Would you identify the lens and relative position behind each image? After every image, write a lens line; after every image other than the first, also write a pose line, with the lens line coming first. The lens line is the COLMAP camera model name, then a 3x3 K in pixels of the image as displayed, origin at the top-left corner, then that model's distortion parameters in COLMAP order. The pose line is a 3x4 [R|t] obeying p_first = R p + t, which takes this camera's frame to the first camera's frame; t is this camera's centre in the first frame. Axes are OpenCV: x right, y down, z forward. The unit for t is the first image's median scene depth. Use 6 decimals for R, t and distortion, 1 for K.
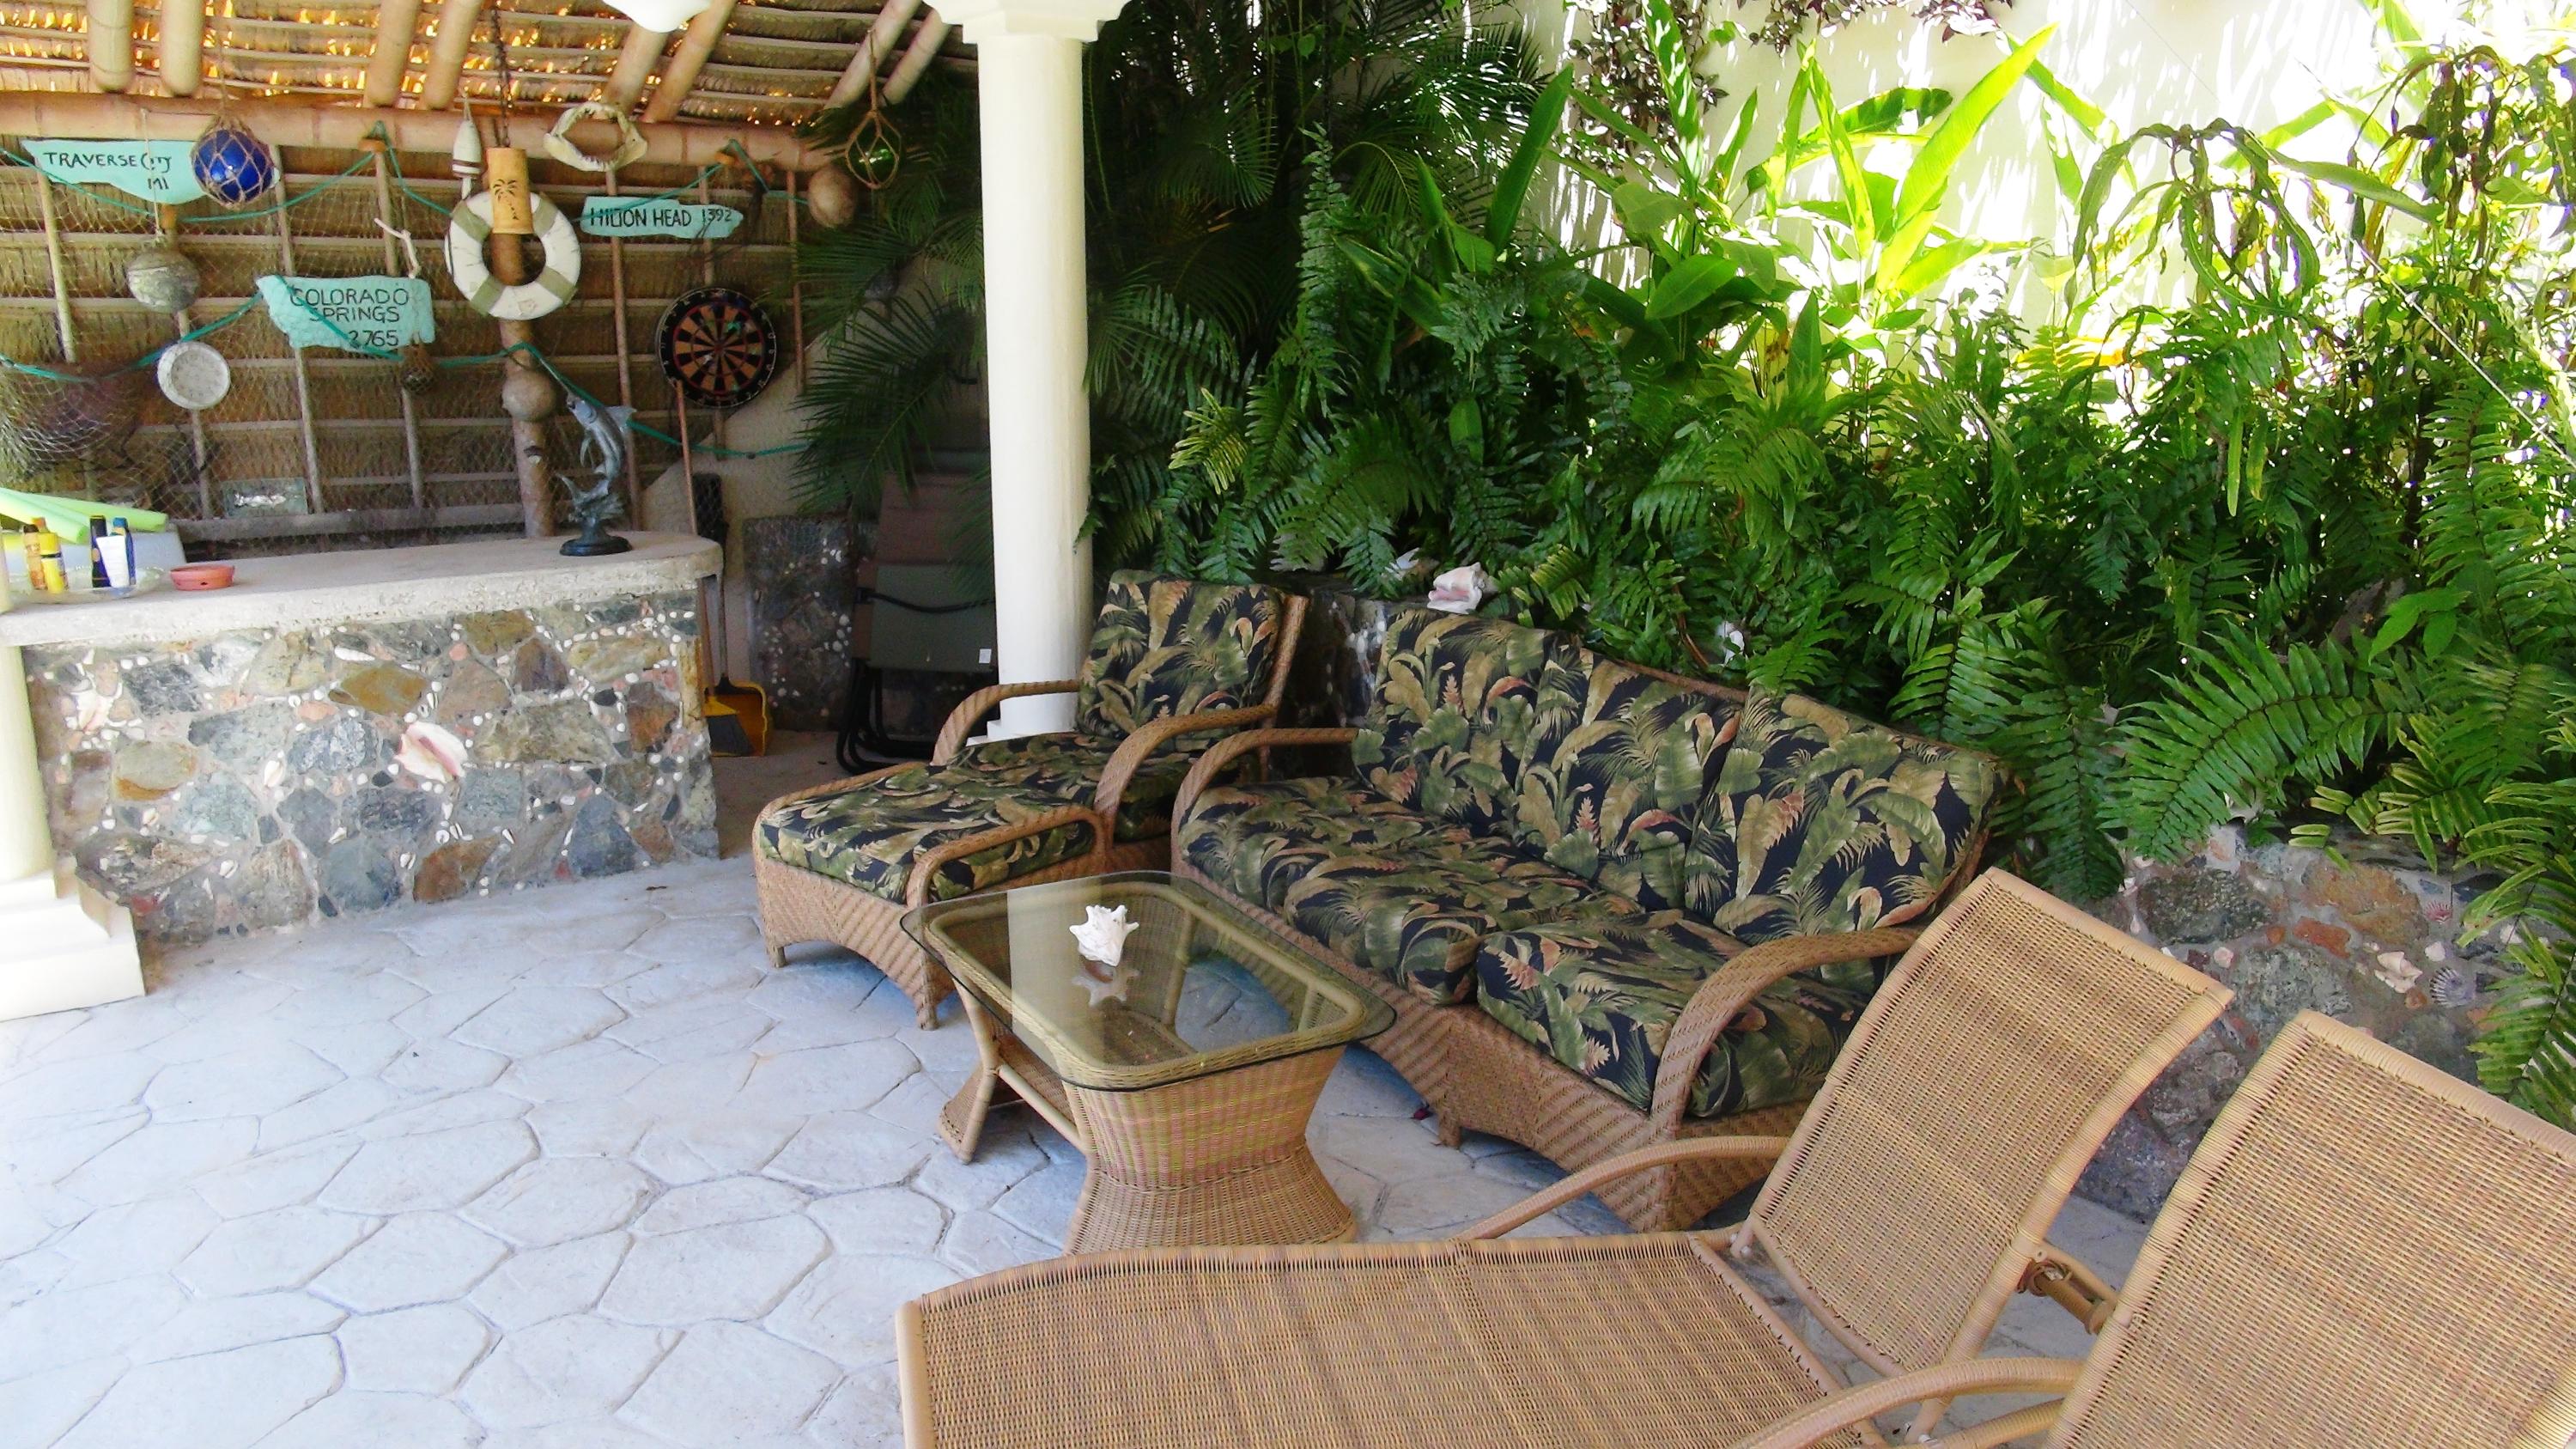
lens RADIAL K [[1890.8, 0, 1288.0], [0, 1890.8, 724.5], [0, 0, 1]] dist [-0.001429, 0.001900]
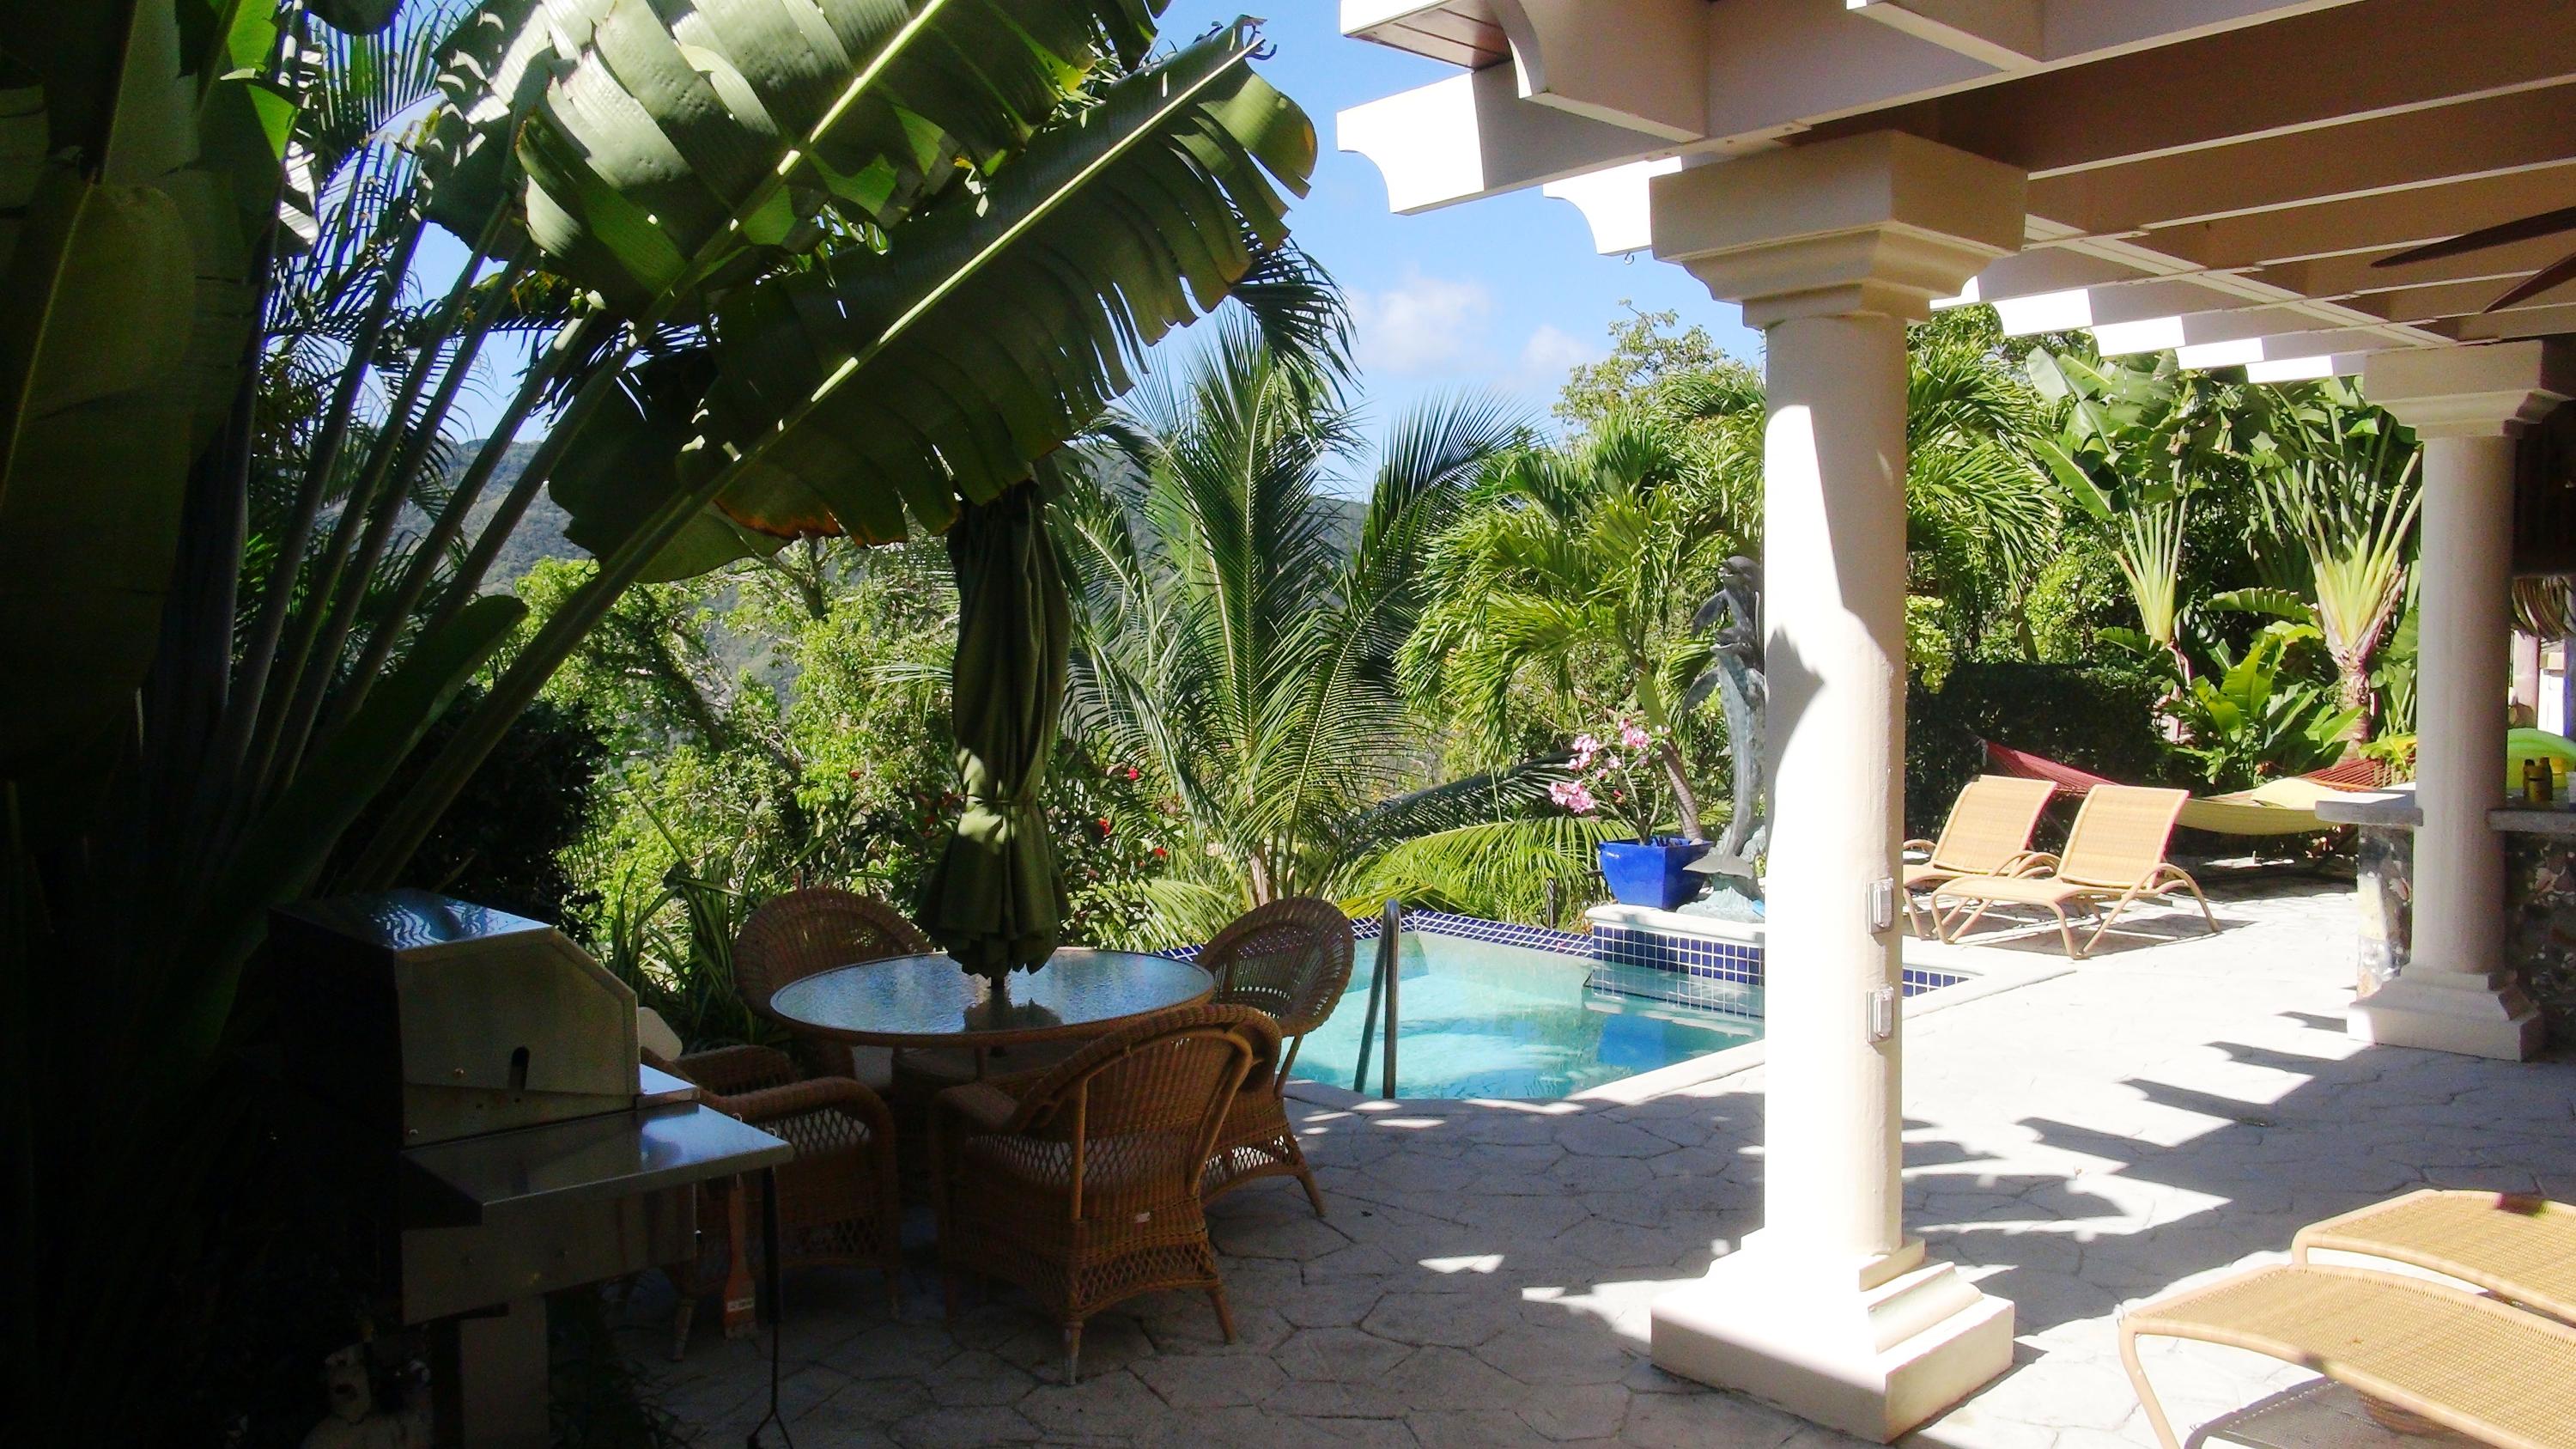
lens RADIAL K [[1897.9, 0, 1295.5], [0, 1897.9, 735.1], [0, 0, 1]] dist [0.005351, 0.004169]
pose [[0.171876, 0.055897, -0.983532, 0.655794], [-0.215072, 0.976434, 0.017909, 0.061945], [0.961355, 0.208452, 0.179847, -0.267499]]
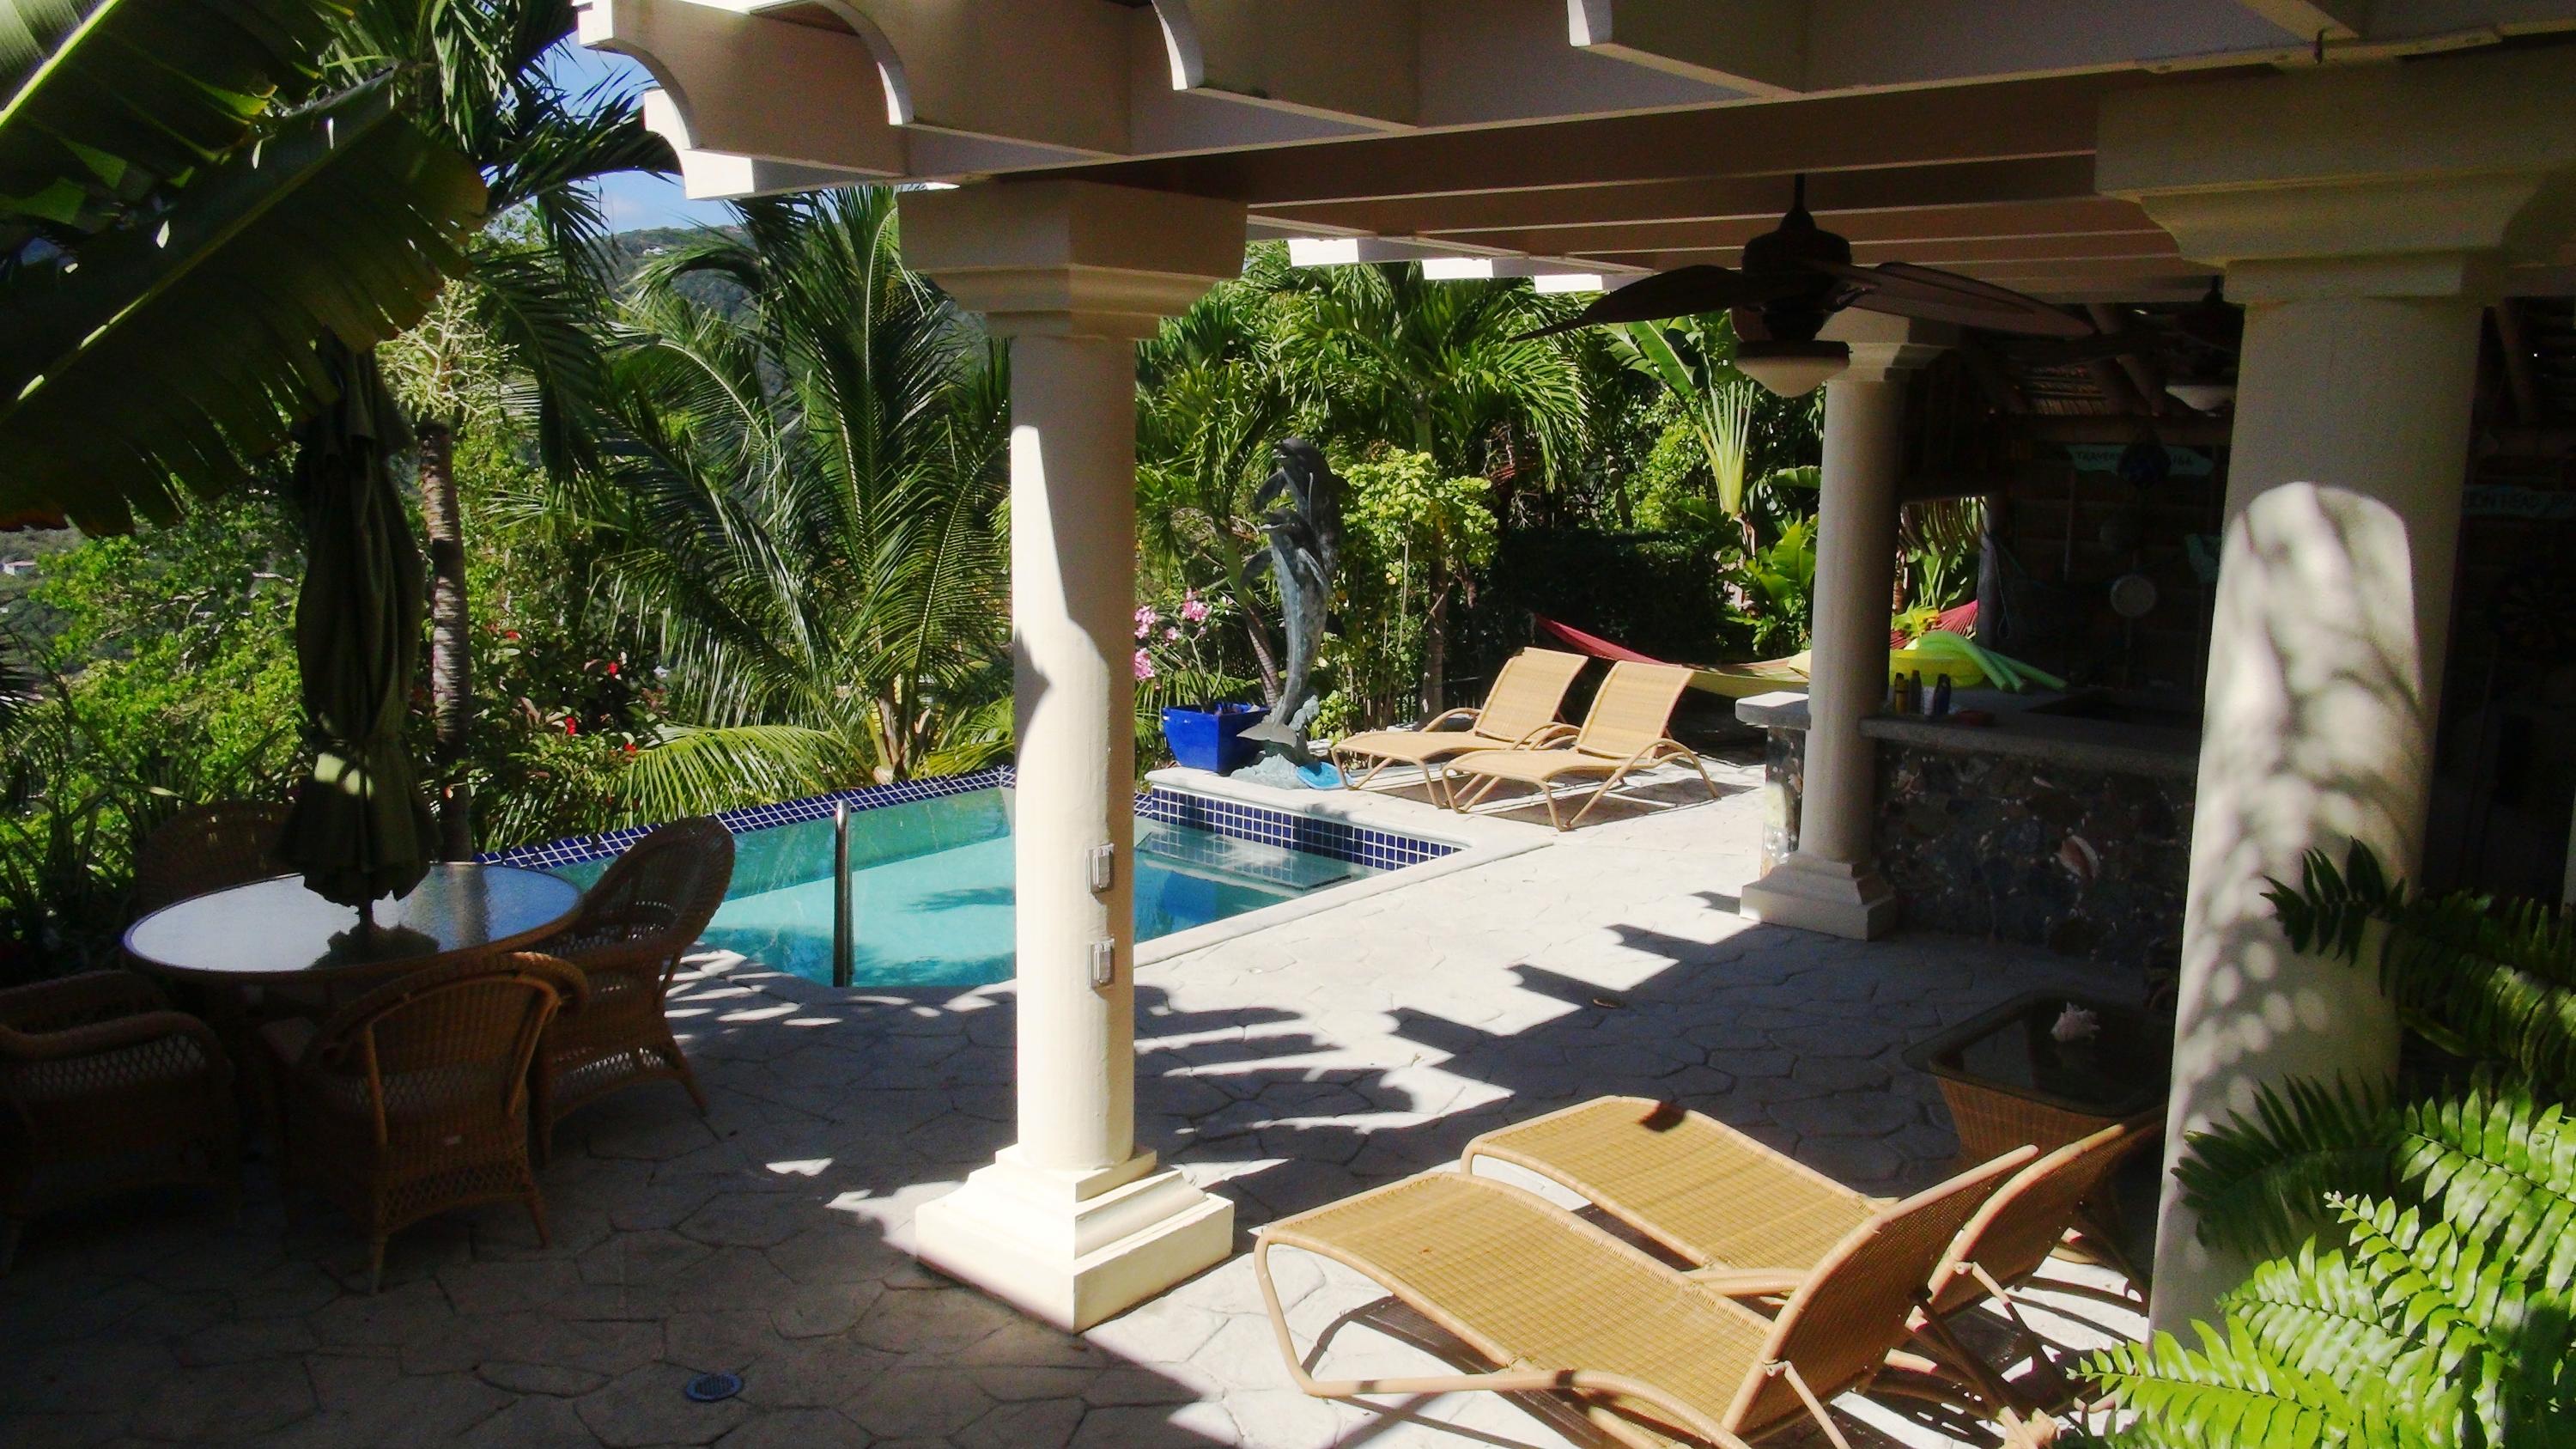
lens RADIAL K [[1893.2, 0, 1291.9], [0, 1893.2, 730.7], [0, 0, 1]] dist [-0.004690, 0.002805]
pose [[0.280846, 0.161535, -0.946061, 0.778045], [-0.234900, 0.967323, 0.095433, -0.078406], [0.930563, 0.195427, 0.309614, -0.073376]]
